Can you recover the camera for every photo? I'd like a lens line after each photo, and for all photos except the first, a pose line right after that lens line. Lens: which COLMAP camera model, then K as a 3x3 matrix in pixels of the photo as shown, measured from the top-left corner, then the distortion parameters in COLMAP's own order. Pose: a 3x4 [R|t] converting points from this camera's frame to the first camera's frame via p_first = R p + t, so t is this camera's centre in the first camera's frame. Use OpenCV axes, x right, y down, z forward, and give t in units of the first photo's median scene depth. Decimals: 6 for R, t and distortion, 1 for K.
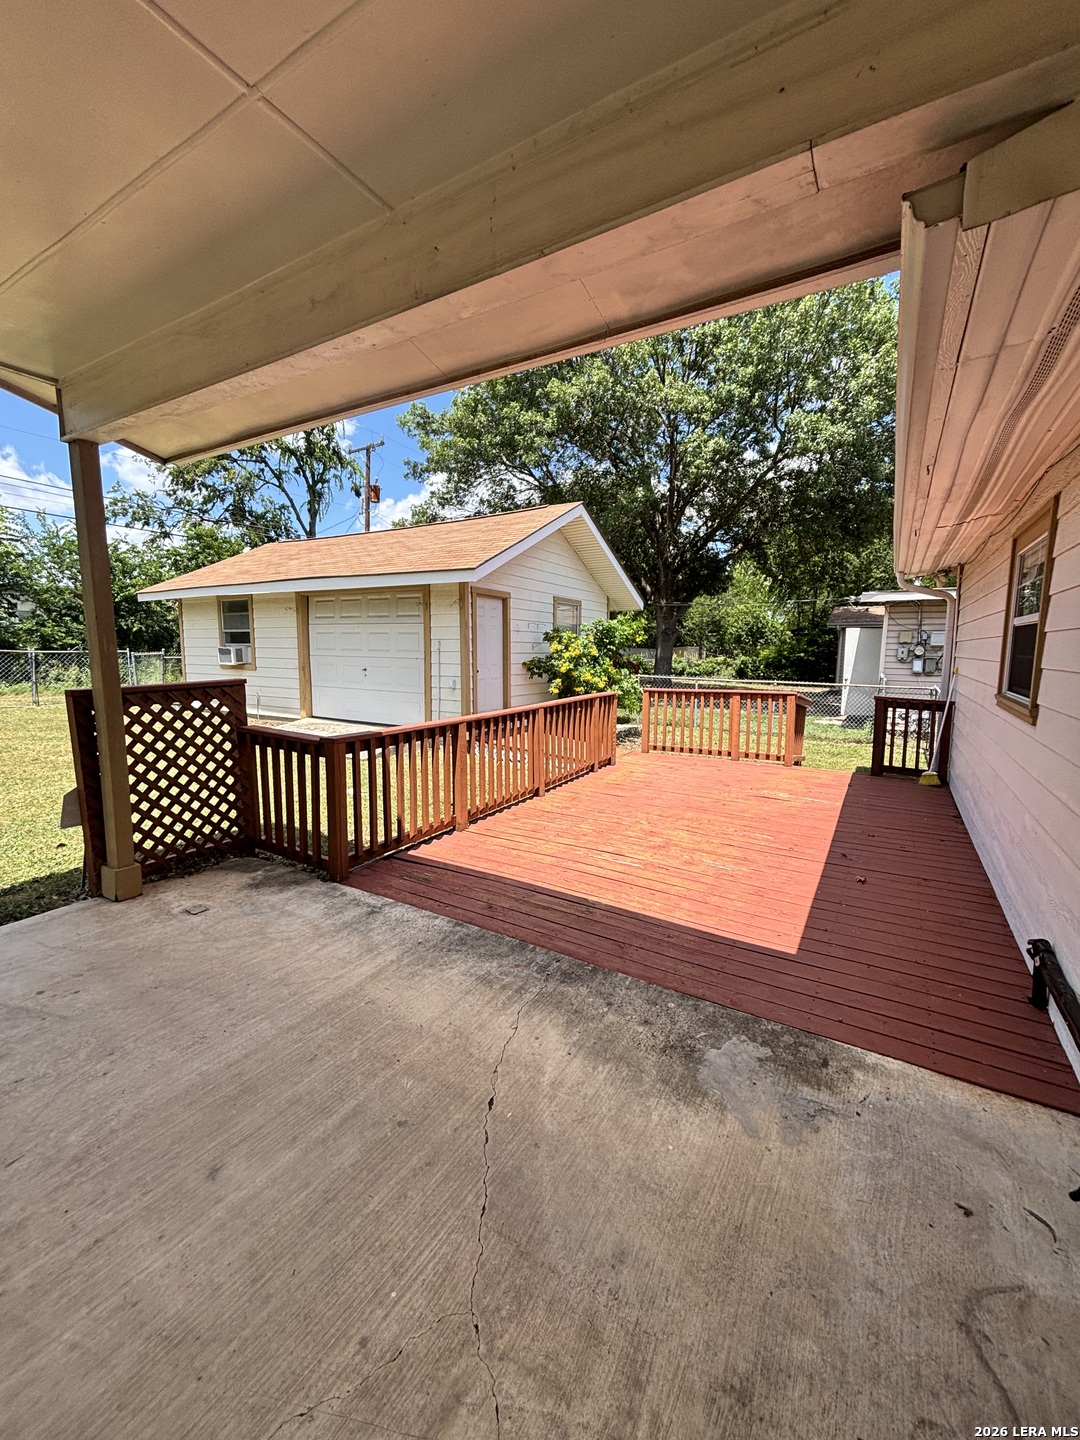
lens RADIAL K [[581.0, 0, 540.2], [0, 581.0, 717.6], [0, 0, 1]] dist [0.000196, 0.000086]
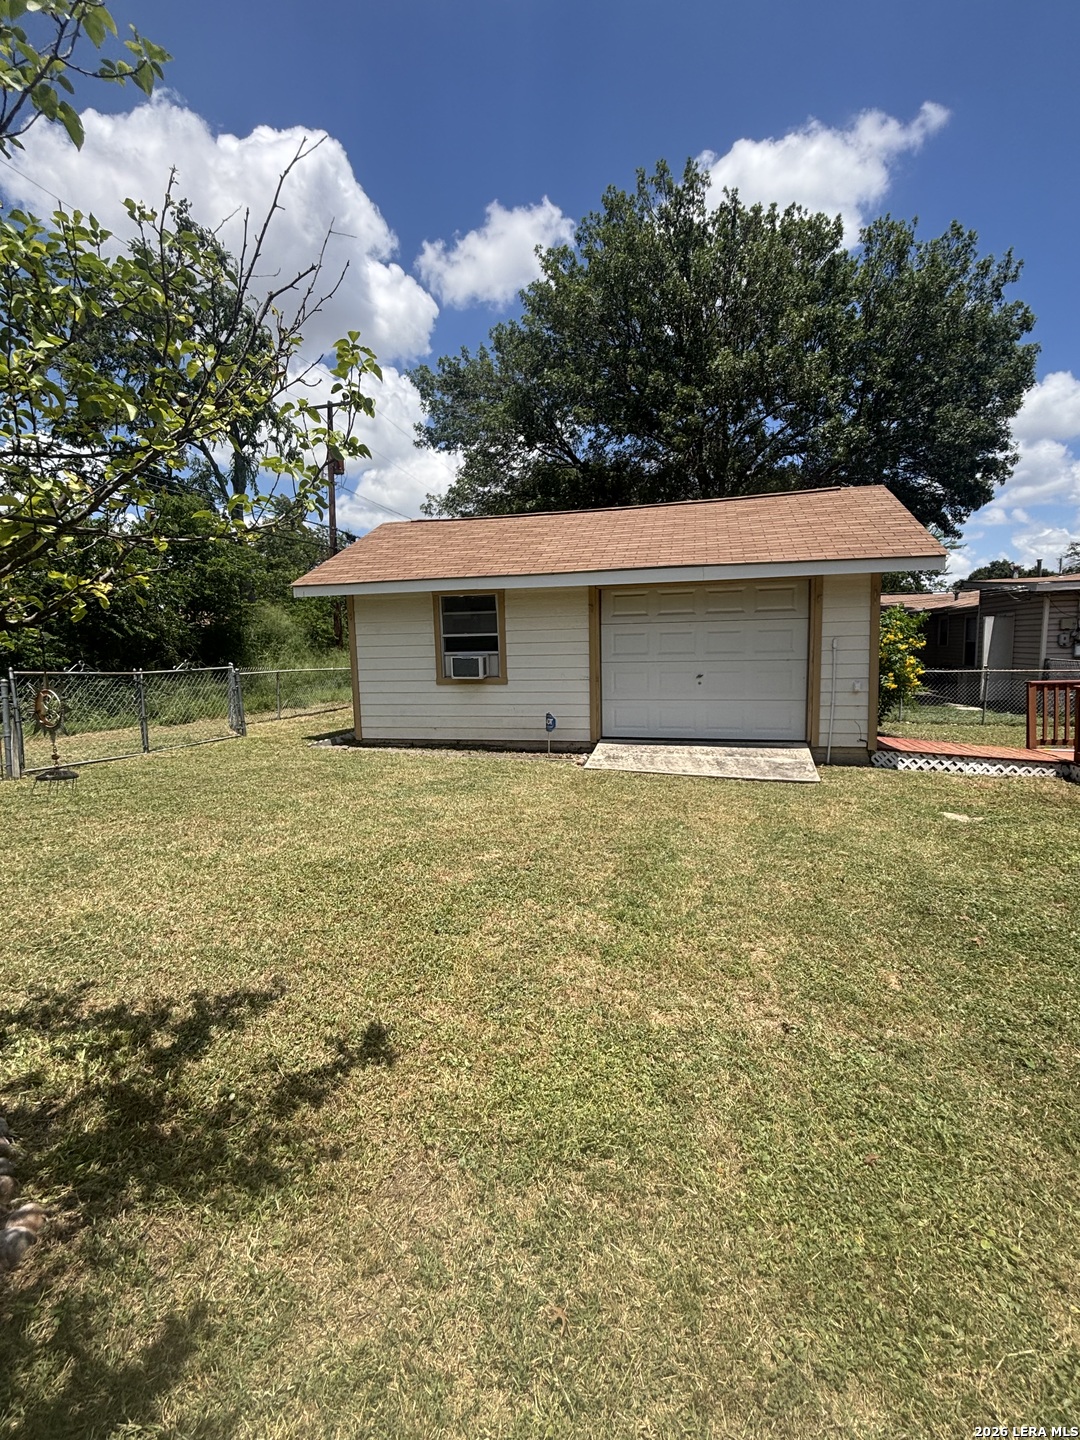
lens RADIAL K [[640.0, 0, 538.4], [0, 640.0, 716.0], [0, 0, 1]] dist [0.045364, -0.060843]
pose [[0.958209, -0.062883, 0.279070, -0.642690], [0.065567, 0.997848, -0.000284, -0.033008], [-0.278452, 0.018570, 0.960271, 0.141537]]
